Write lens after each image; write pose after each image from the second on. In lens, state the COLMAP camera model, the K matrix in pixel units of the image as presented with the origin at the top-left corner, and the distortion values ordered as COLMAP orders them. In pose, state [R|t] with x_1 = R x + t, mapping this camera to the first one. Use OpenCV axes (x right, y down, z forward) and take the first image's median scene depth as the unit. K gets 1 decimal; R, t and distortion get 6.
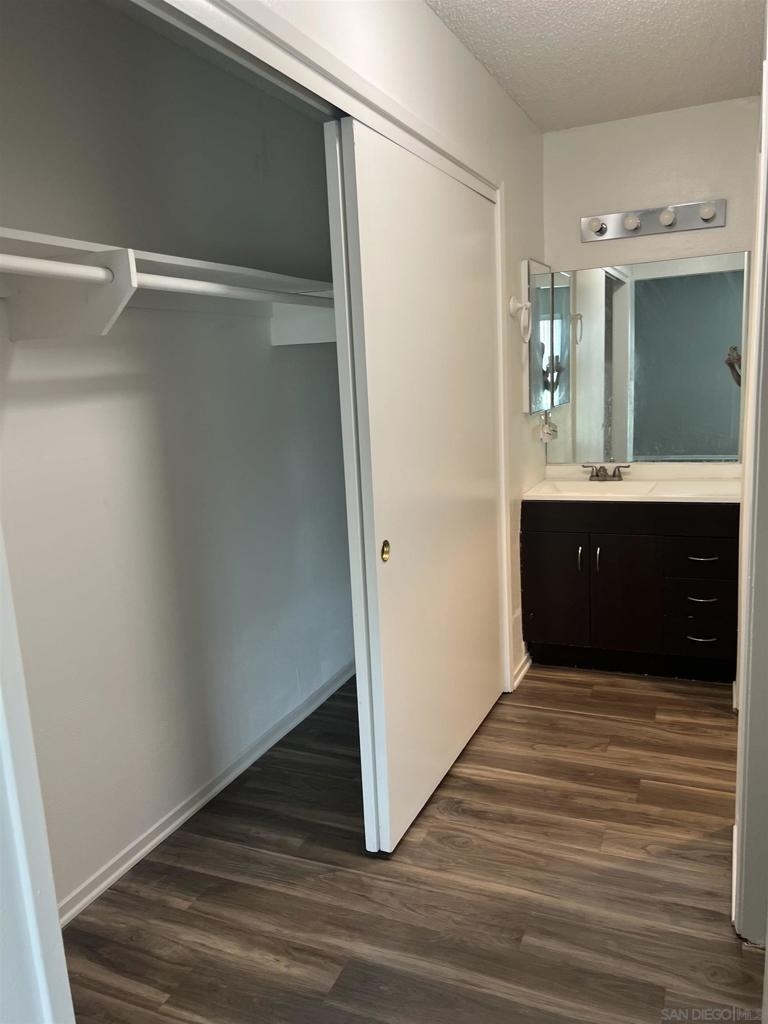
lens RADIAL K [[770.1, 0, 383.4], [0, 770.1, 511.9], [0, 0, 1]] dist [0.013547, -0.013978]
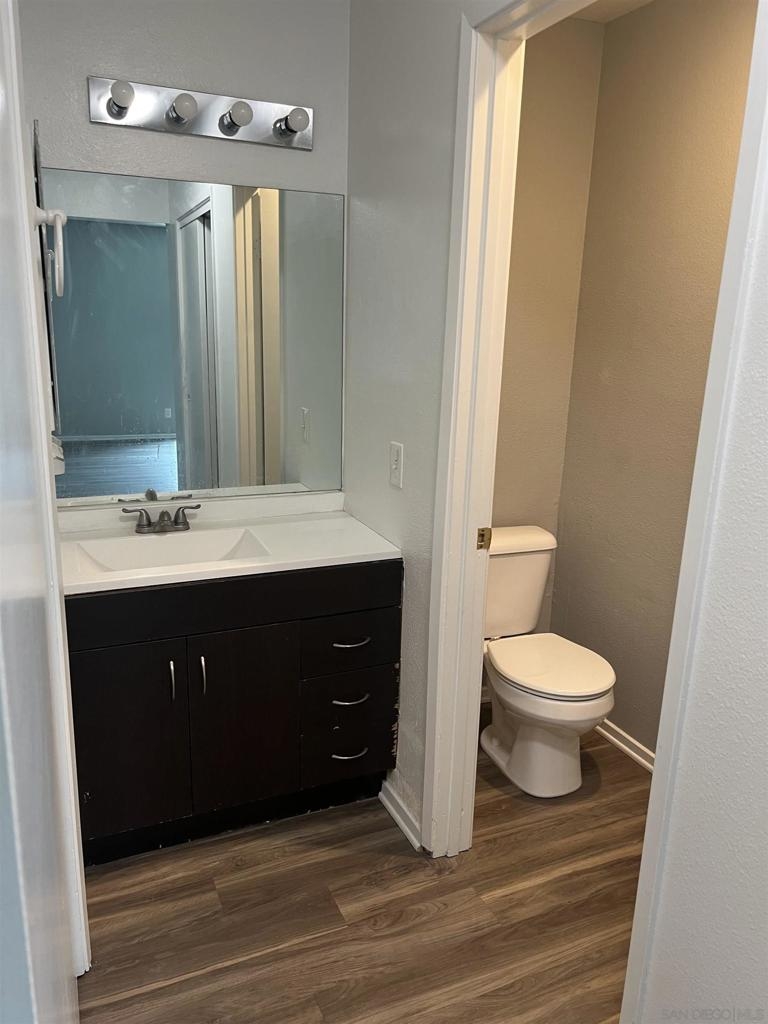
lens RADIAL K [[770.1, 0, 382.3], [0, 770.1, 512.7], [0, 0, 1]] dist [0.013547, -0.013978]
pose [[0.675334, -0.109475, 0.729341, -0.049162], [0.073470, 0.993989, 0.081170, -0.103553], [-0.733843, -0.001232, 0.679318, 0.500597]]
